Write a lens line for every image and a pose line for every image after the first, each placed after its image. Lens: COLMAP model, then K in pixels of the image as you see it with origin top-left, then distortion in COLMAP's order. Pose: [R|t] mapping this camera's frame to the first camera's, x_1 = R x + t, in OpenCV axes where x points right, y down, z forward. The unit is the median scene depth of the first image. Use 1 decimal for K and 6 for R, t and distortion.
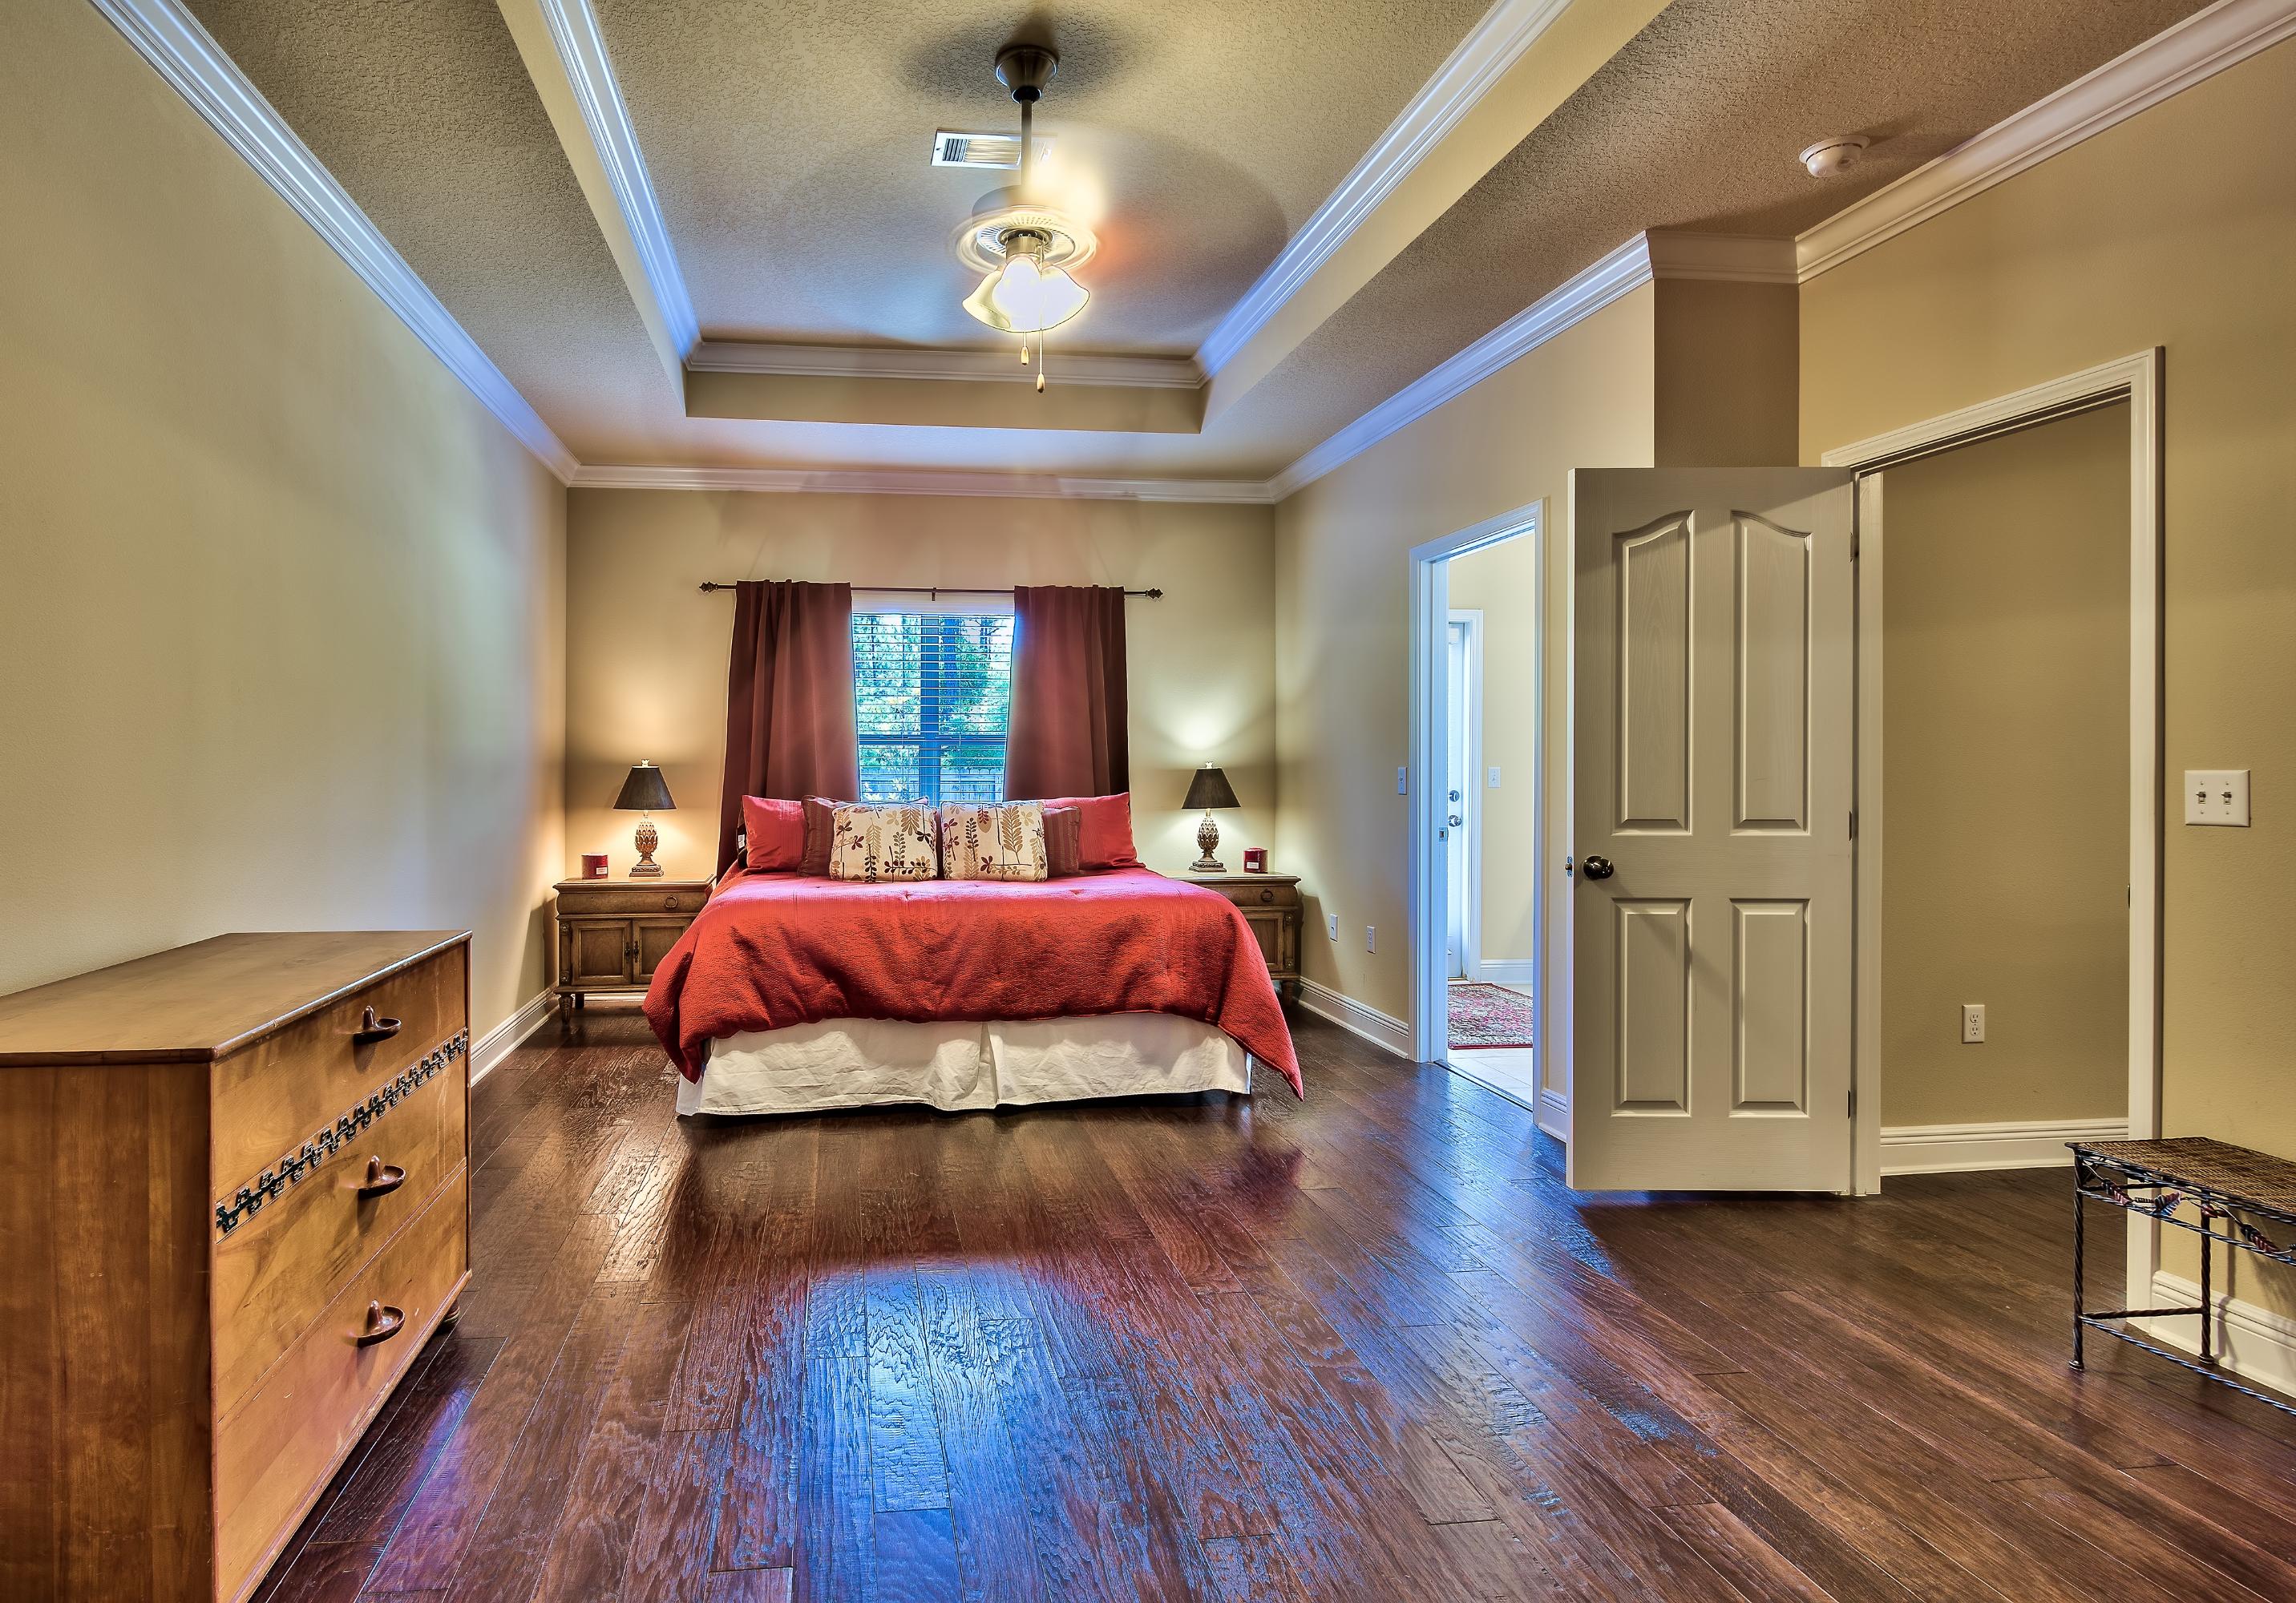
lens RADIAL K [[1168.1, 0, 1148.0], [0, 1168.1, 801.5], [0, 0, 1]] dist [-0.004644, -0.000639]
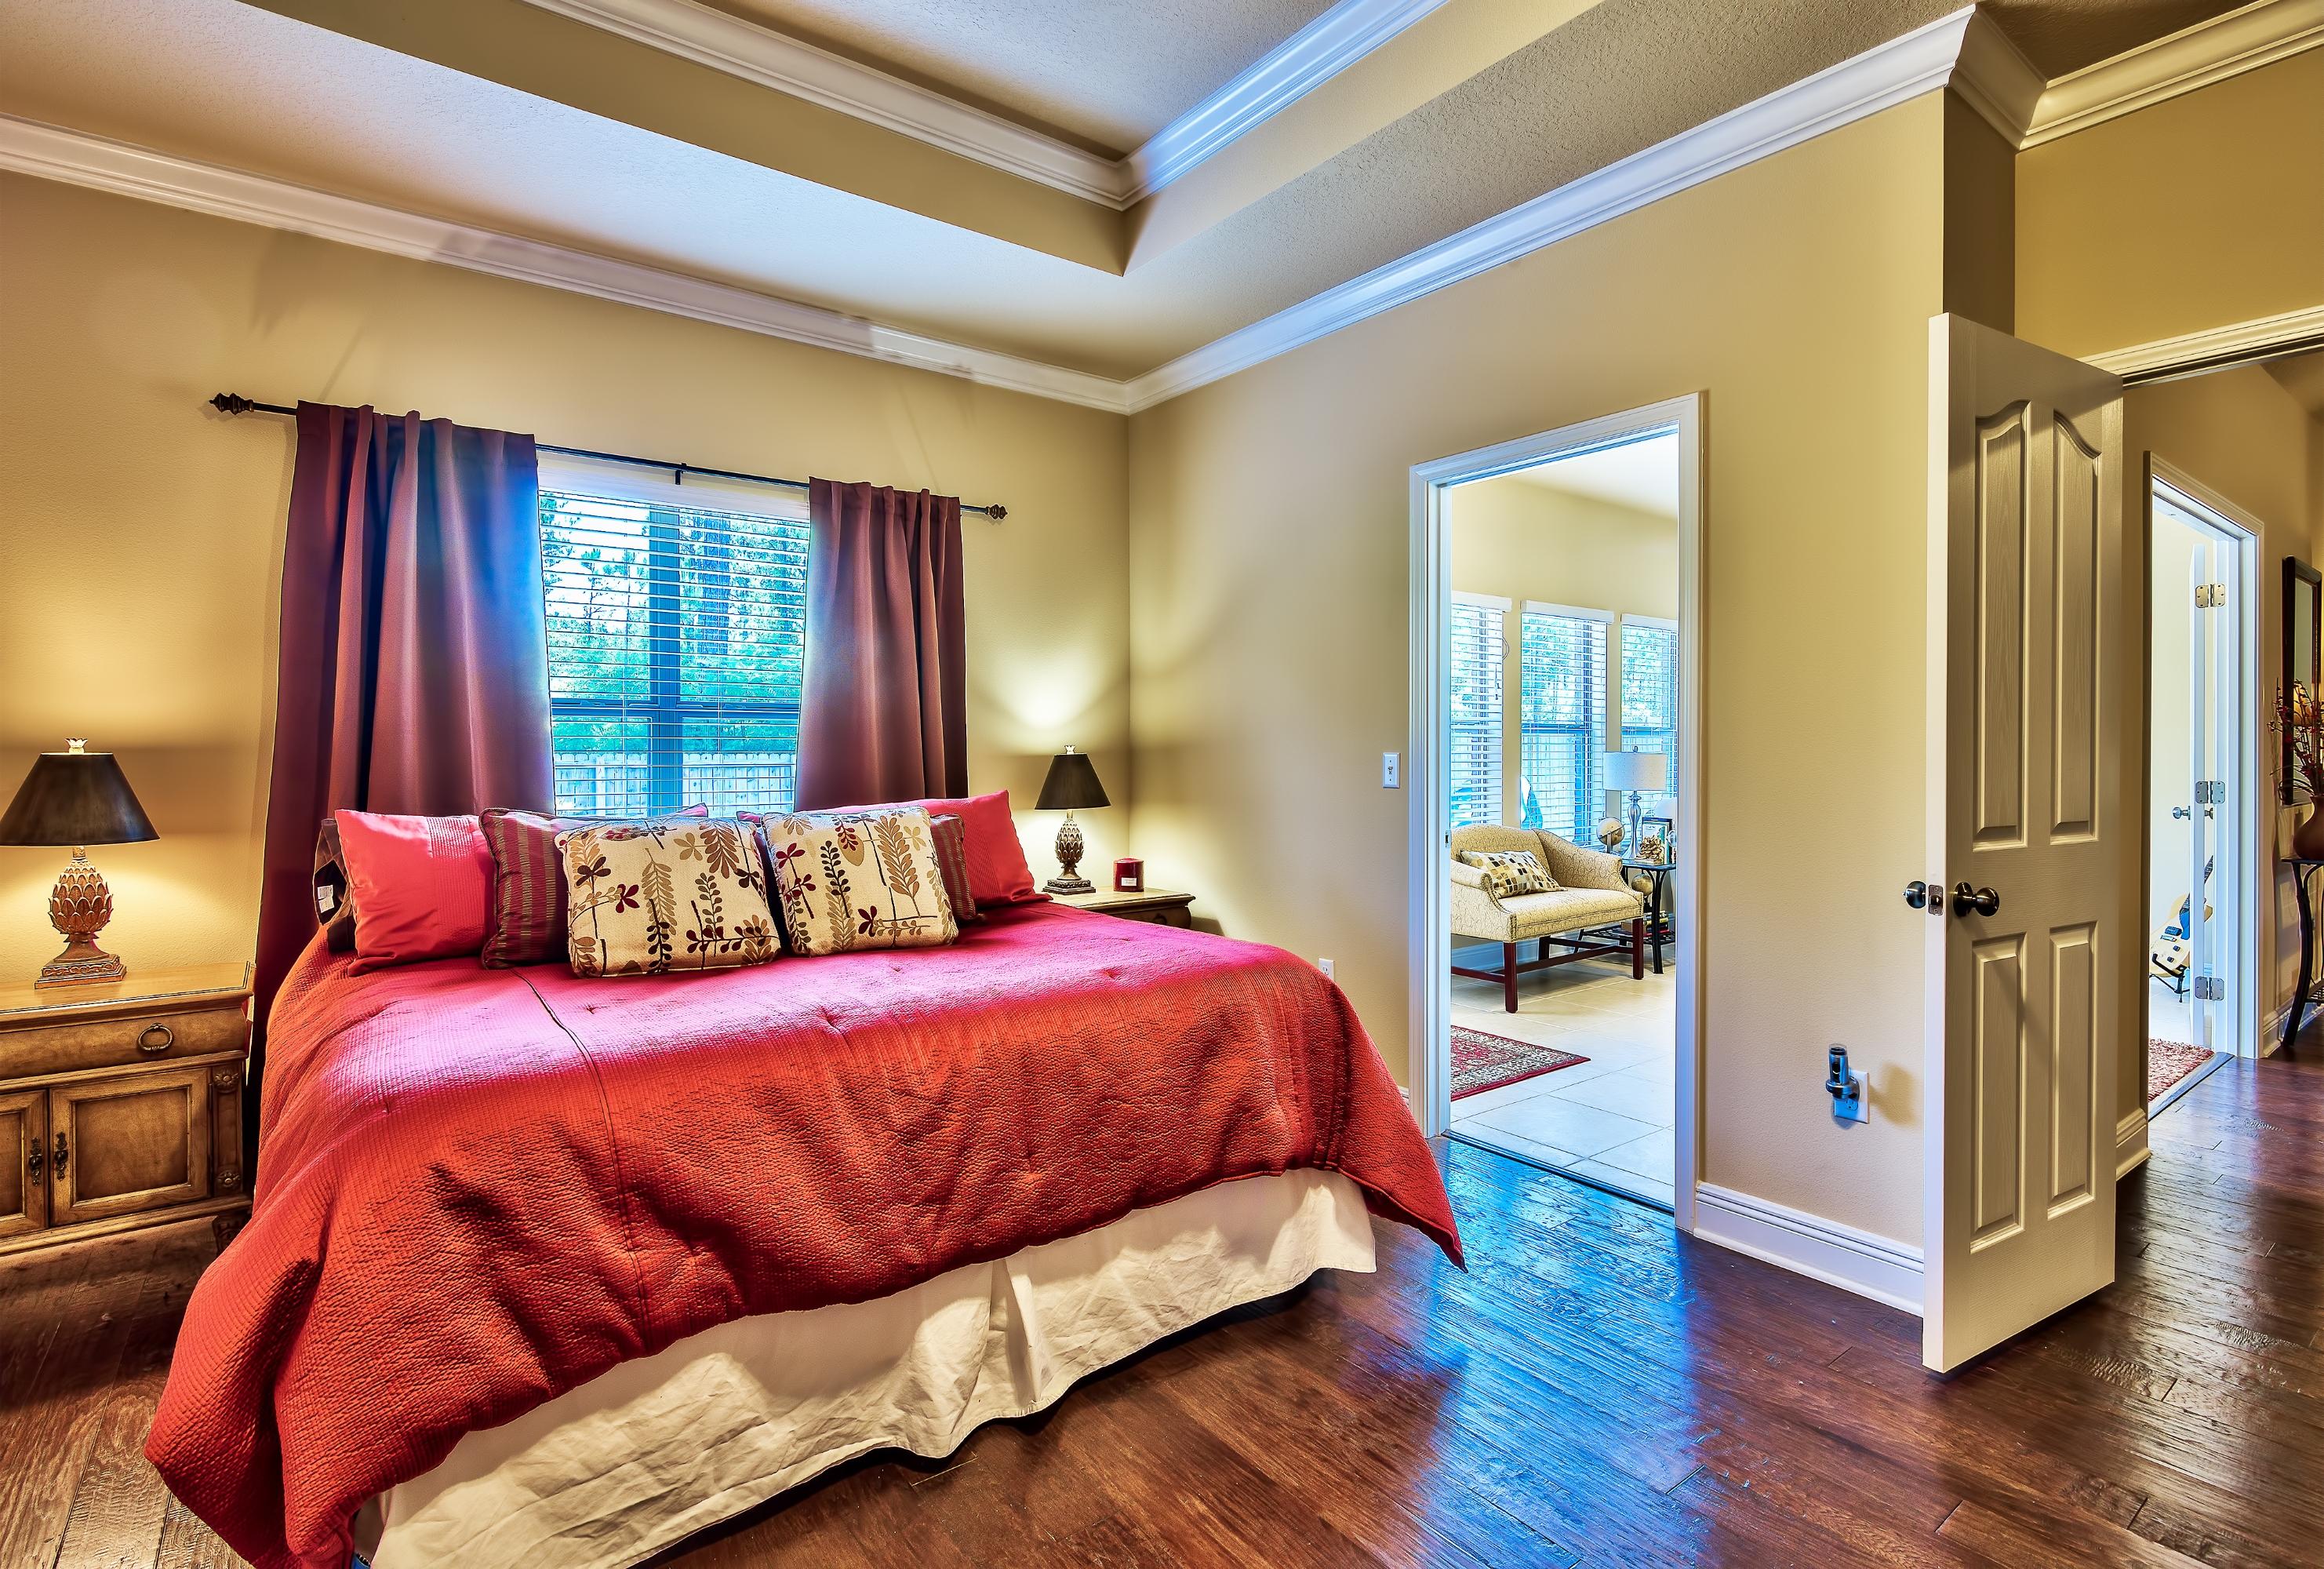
lens RADIAL K [[1064.7, 0, 1165.2], [0, 1064.7, 776.7], [0, 0, 1]] dist [-0.005695, -0.000513]
pose [[0.910296, -0.010313, 0.413829, -0.223919], [0.012928, 0.999910, -0.003518, -0.014296], [-0.413756, 0.008552, 0.910348, 0.462110]]
